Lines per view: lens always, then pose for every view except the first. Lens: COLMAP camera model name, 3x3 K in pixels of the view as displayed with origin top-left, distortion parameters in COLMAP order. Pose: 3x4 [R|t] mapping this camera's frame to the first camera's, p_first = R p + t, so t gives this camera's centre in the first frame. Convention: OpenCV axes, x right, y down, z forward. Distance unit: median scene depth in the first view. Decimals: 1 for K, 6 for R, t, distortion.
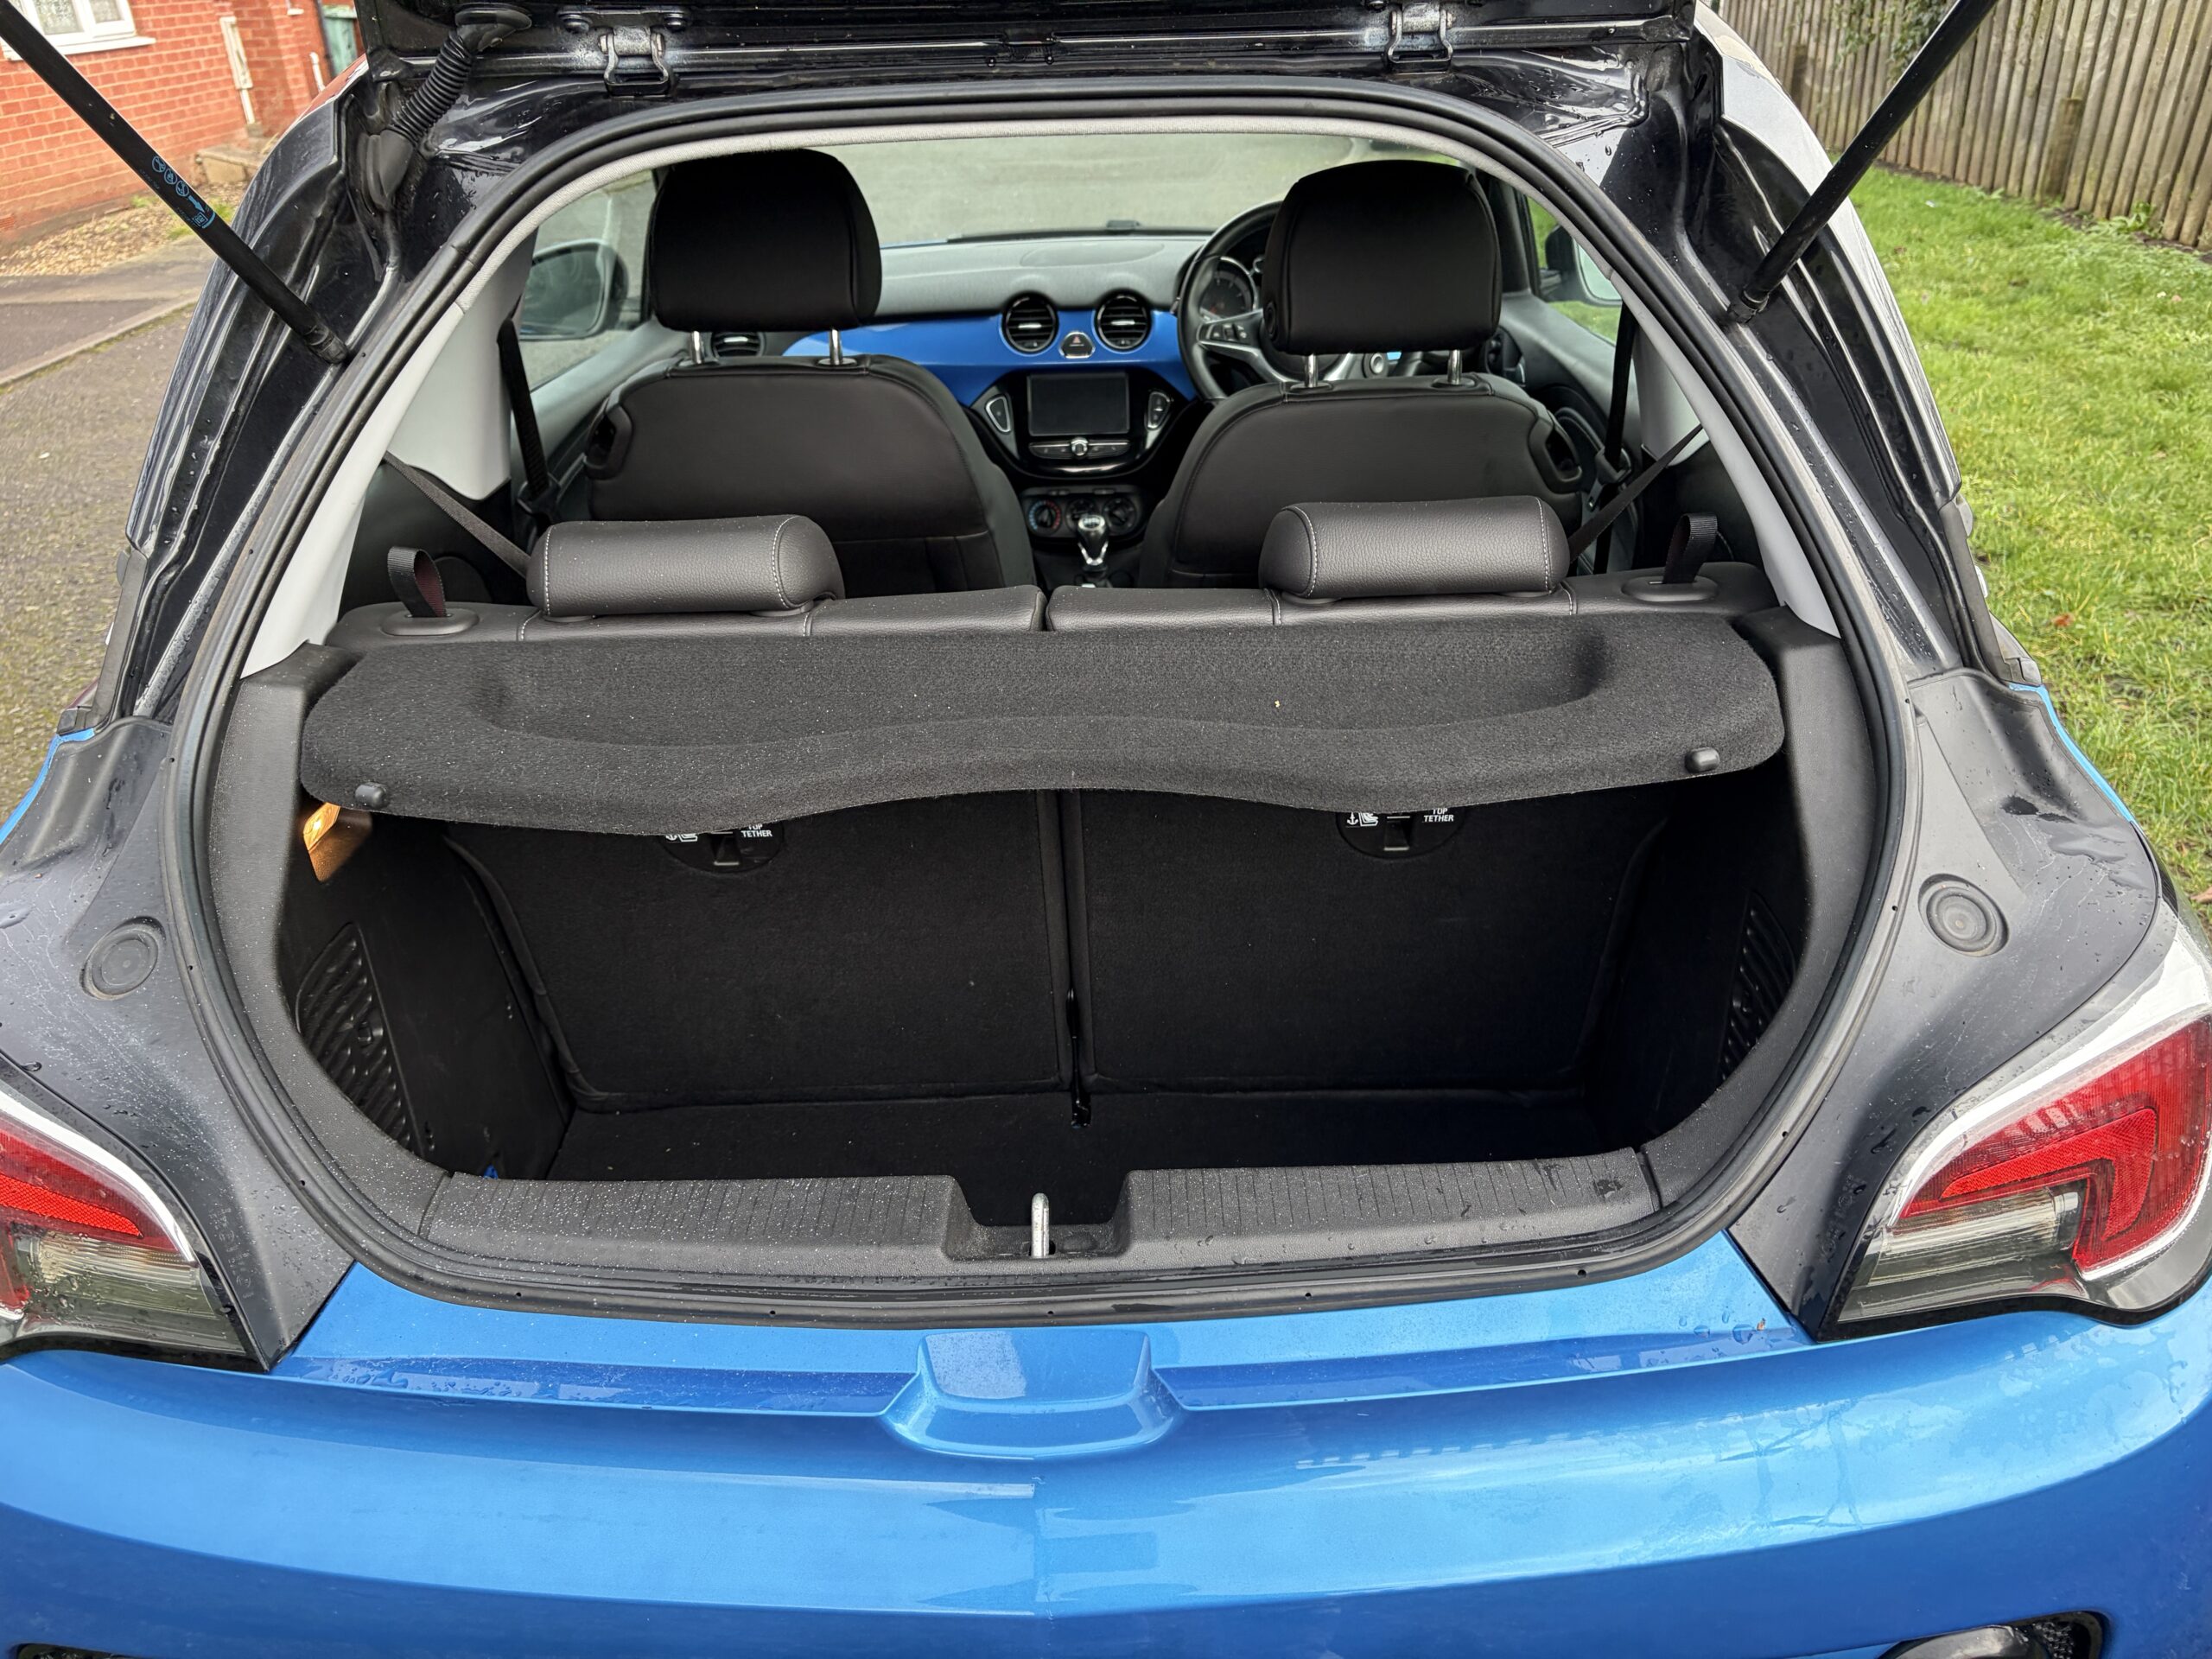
lens RADIAL K [[1747.9, 0, 1134.4], [0, 1747.9, 870.1], [0, 0, 1]] dist [0.013069, -0.056337]
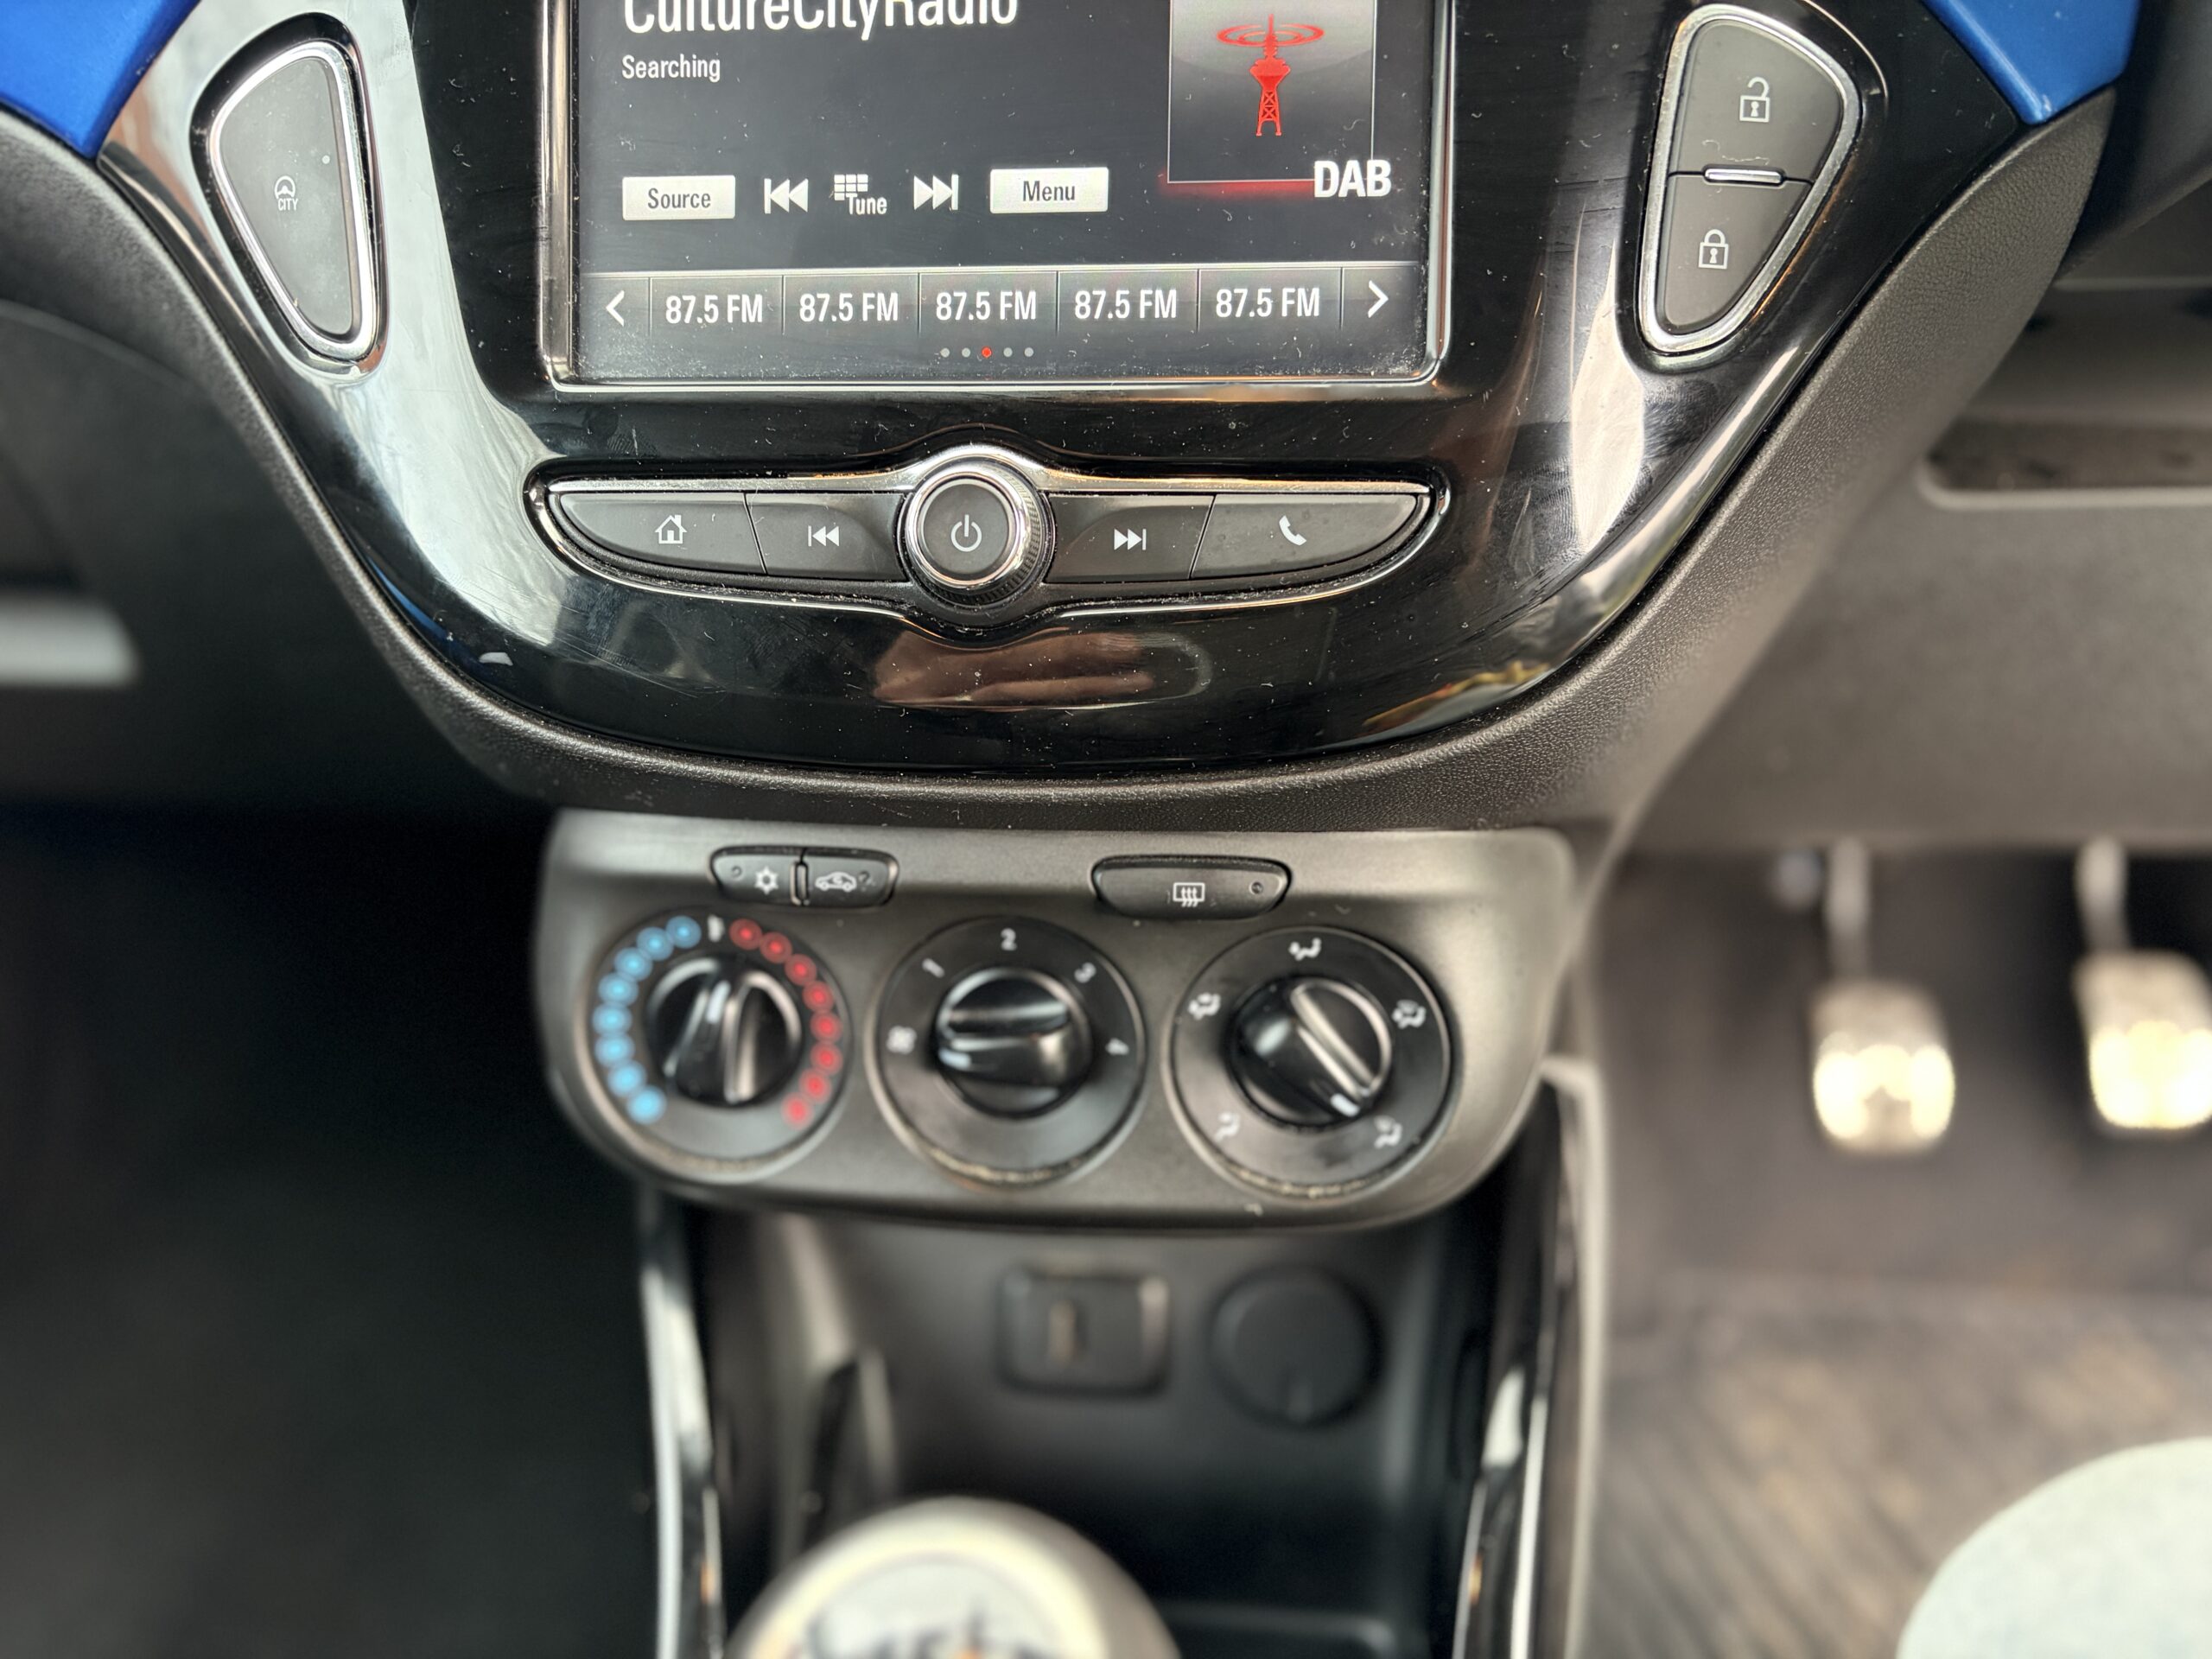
lens RADIAL K [[1671.5, 0, 1106.0], [0, 1671.5, 829.5], [0, 0, 1]] dist [0.219520, -0.421478]
pose [[0.991375, 0.054651, -0.119116, -0.009615], [-0.058531, 0.997855, -0.029321, -0.222461], [0.117258, 0.036040, 0.992447, 0.909651]]
